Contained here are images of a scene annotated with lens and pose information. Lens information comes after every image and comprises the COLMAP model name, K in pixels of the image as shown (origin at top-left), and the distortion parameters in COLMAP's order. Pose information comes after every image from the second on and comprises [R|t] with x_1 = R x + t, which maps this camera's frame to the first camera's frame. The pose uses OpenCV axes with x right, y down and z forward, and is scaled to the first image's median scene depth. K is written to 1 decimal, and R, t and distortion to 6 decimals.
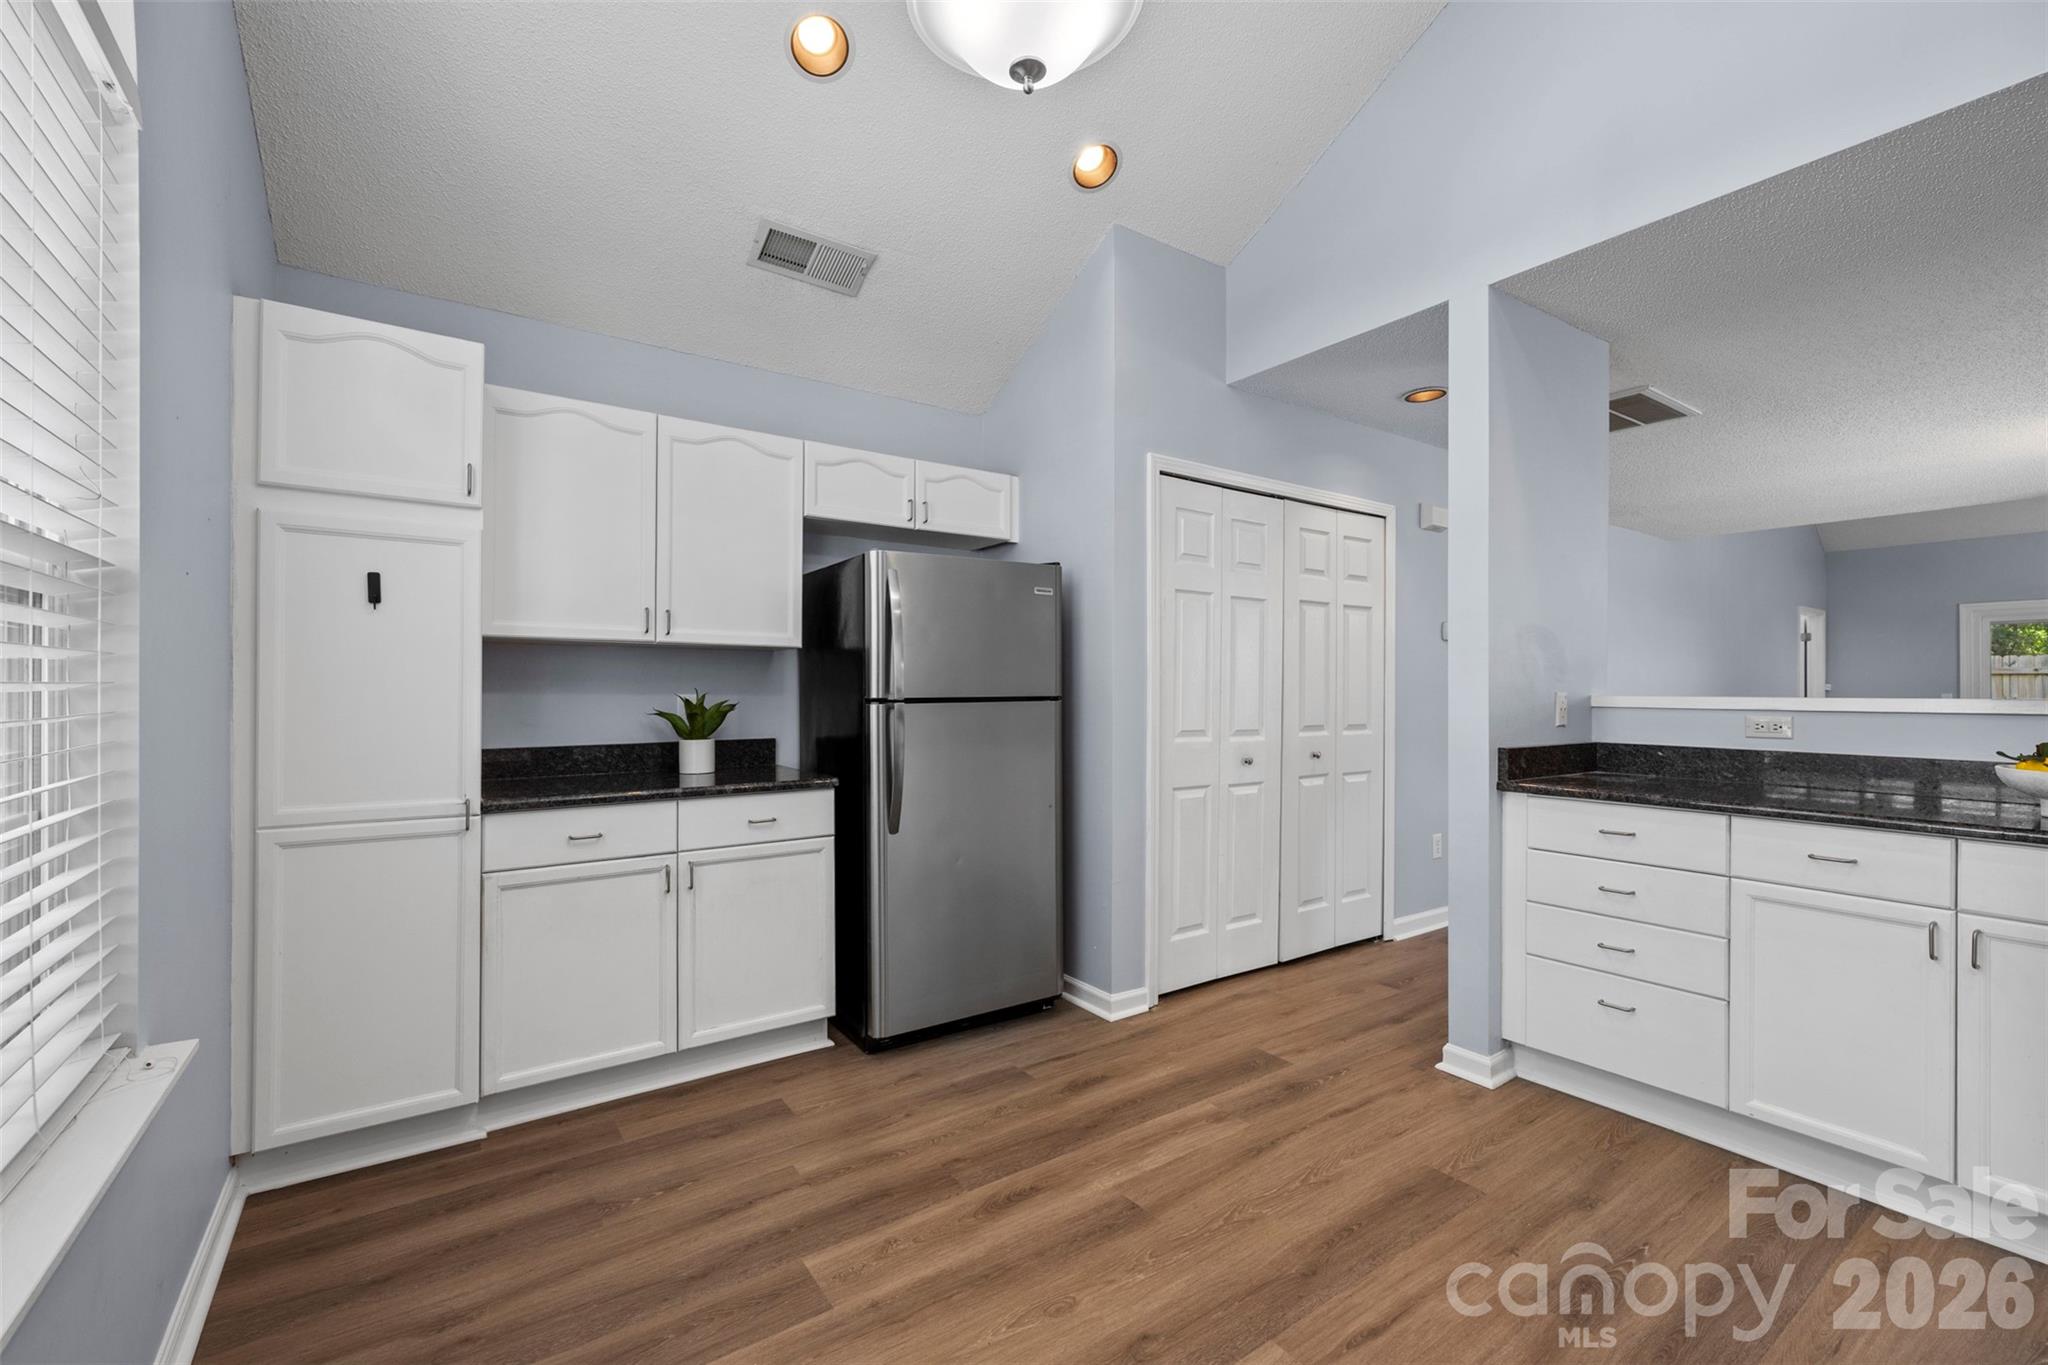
lens RADIAL K [[856.9, 0, 1026.6], [0, 856.9, 689.8], [0, 0, 1]] dist [0.000034, -0.000165]
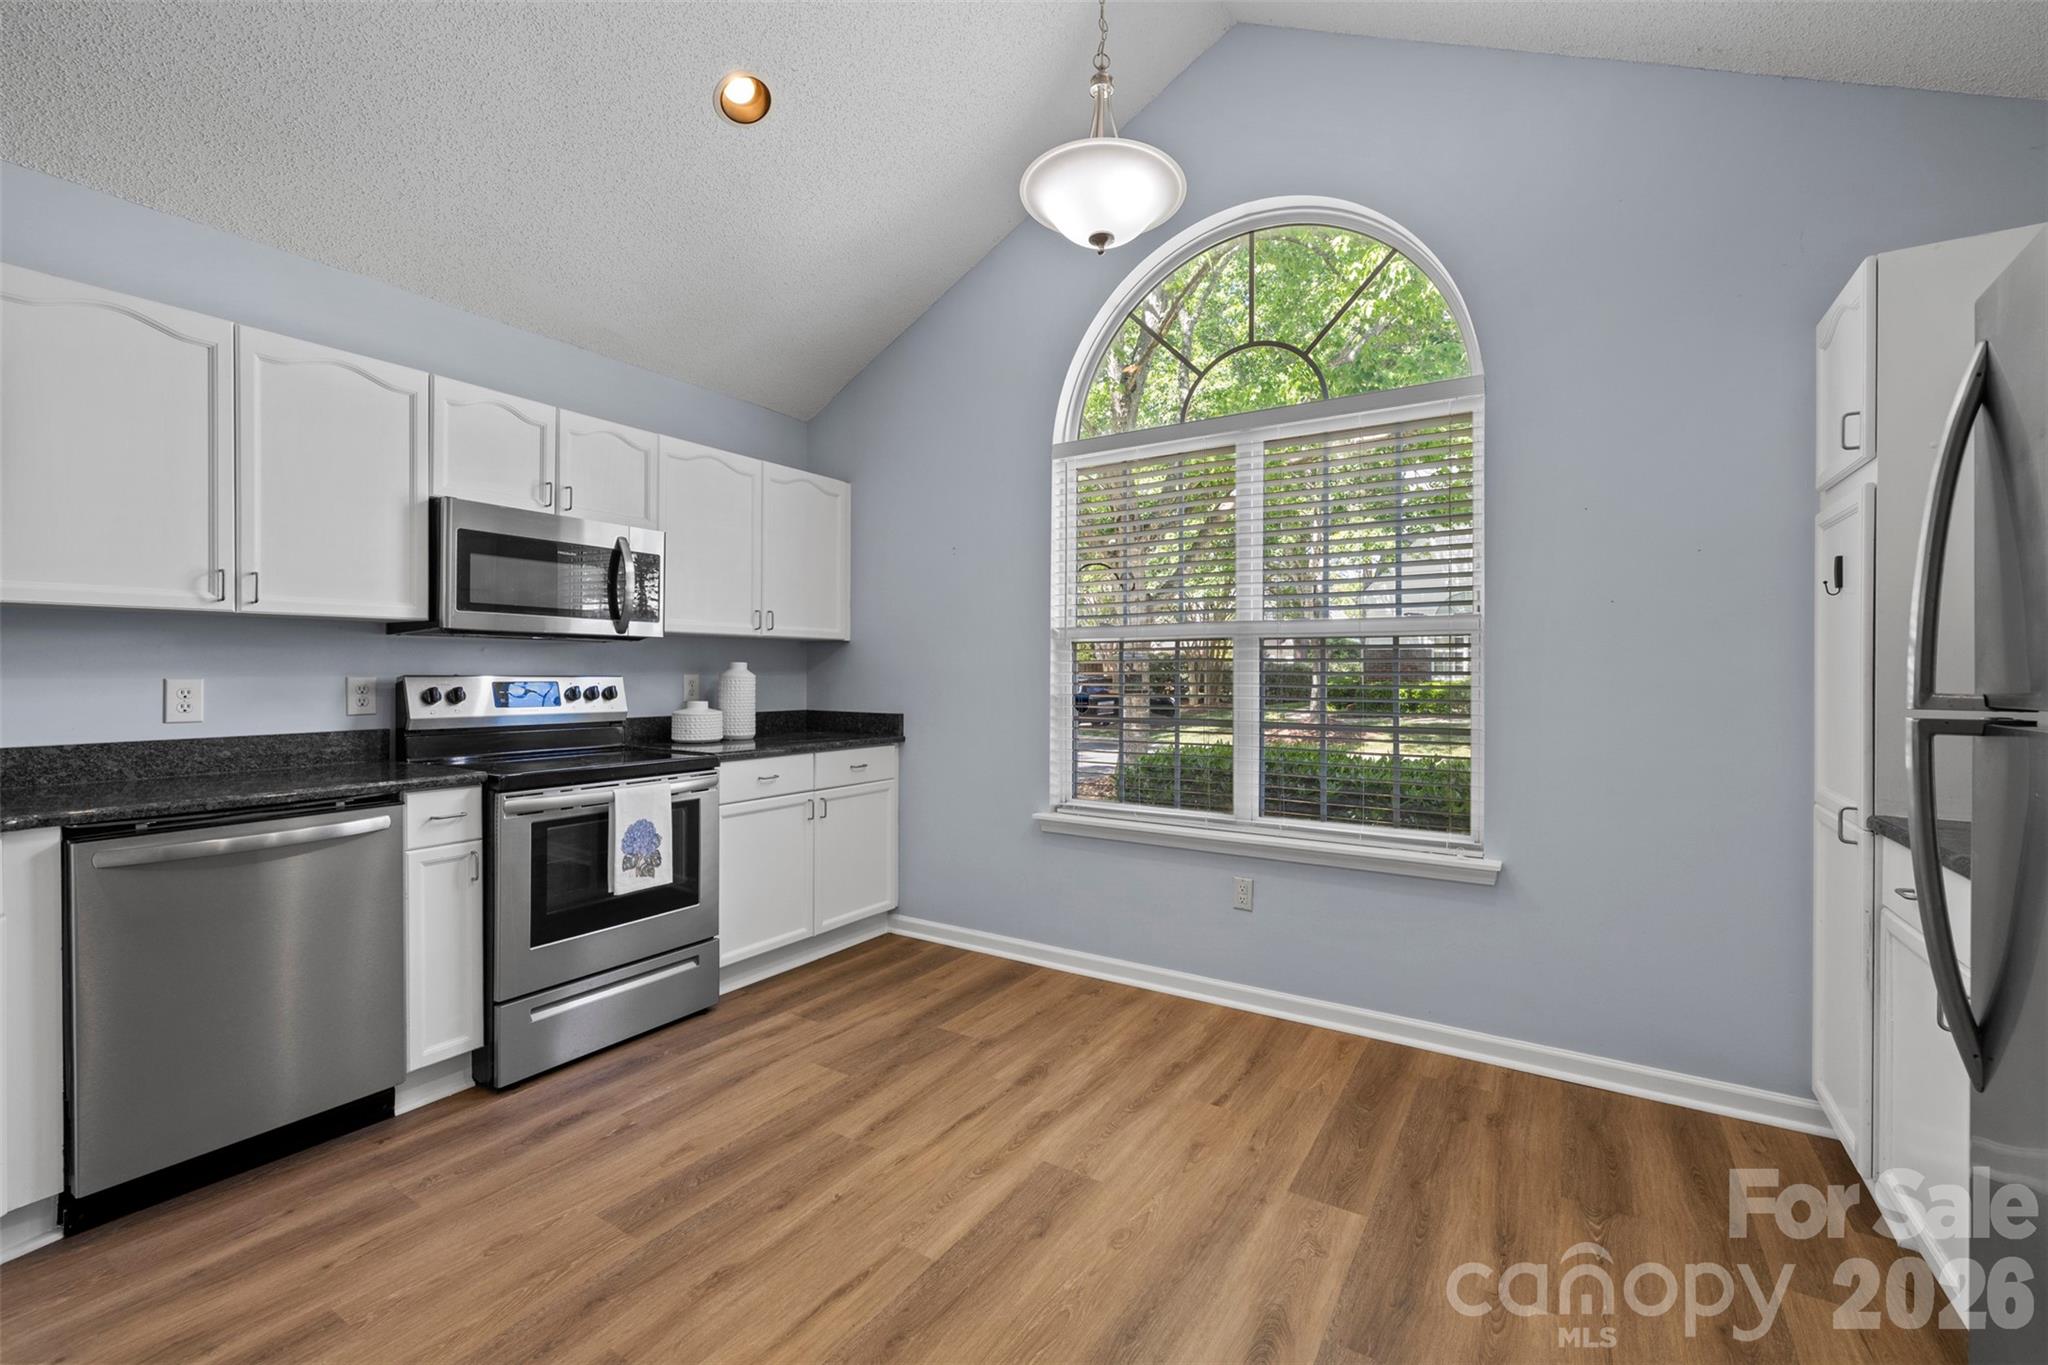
lens RADIAL K [[872.7, 0, 1010.1], [0, 872.7, 668.4], [0, 0, 1]] dist [-0.000807, 0.000042]
pose [[-0.927649, -0.004064, -0.373432, 0.578893], [-0.003303, 0.999991, -0.002677, -0.003276], [0.373439, -0.001250, -0.927654, 1.946422]]
